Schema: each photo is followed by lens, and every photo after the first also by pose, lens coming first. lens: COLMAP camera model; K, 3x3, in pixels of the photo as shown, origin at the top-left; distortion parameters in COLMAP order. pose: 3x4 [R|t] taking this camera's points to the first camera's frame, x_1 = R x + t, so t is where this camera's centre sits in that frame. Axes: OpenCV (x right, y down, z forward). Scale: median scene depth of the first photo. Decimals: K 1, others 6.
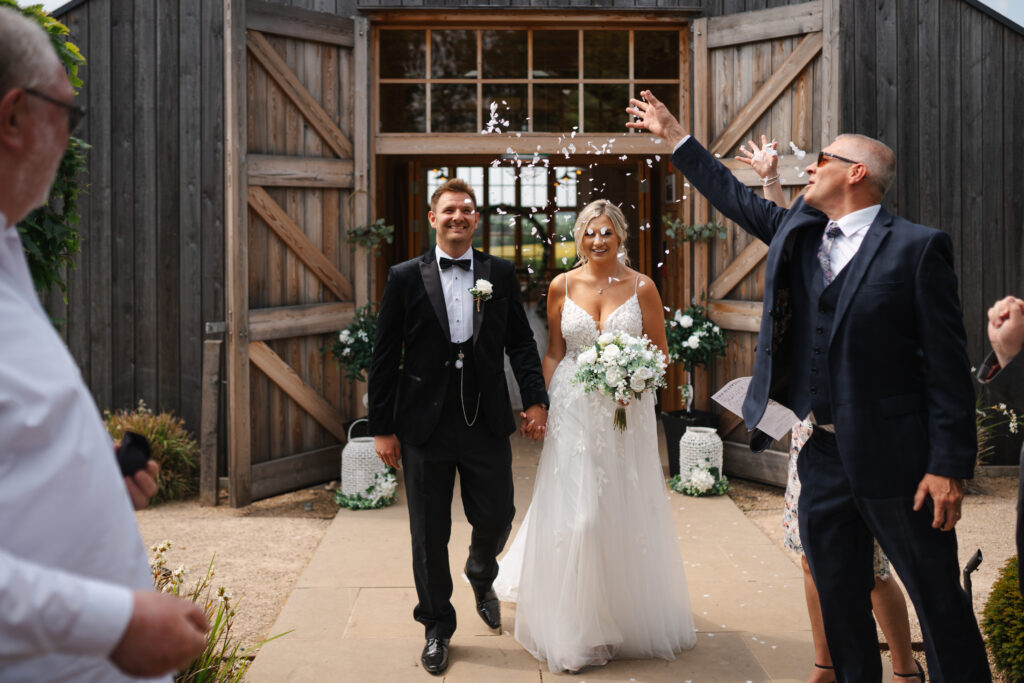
lens RADIAL K [[980.9, 0, 512.0], [0, 980.9, 341.5], [0, 0, 1]] dist [-0.008046, -0.003692]
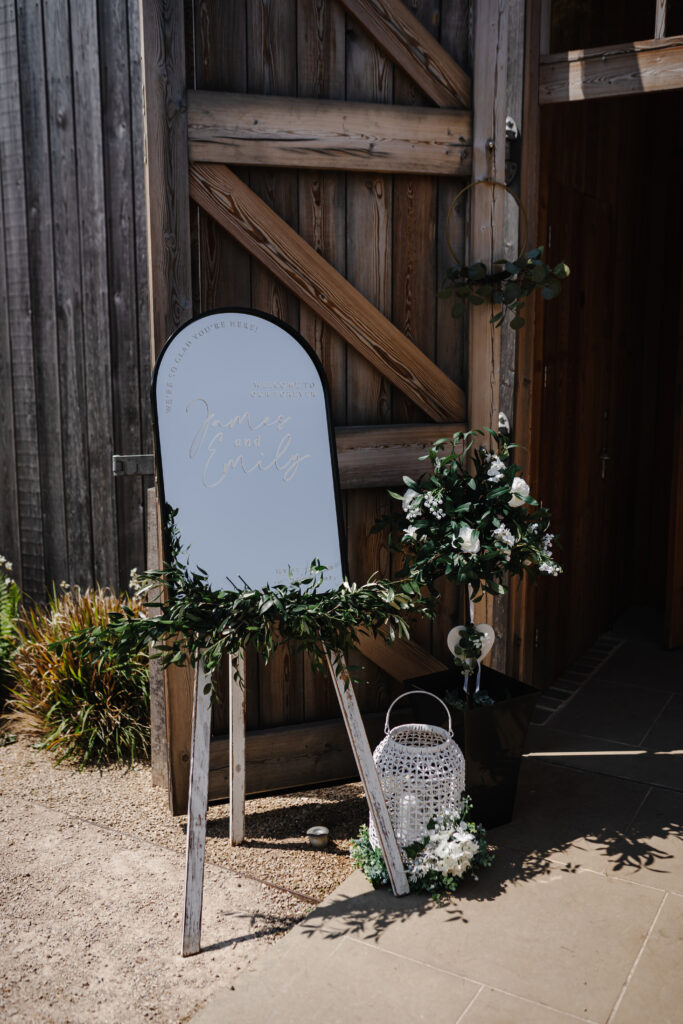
lens RADIAL K [[980.9, 0, 341.5], [0, 980.9, 512.0], [0, 0, 1]] dist [-0.008046, -0.003692]
pose [[0.848096, 0.099126, -0.520487, 0.042212], [-0.064925, 0.994383, 0.083587, -0.035502], [0.525849, -0.037097, 0.849768, 0.584515]]
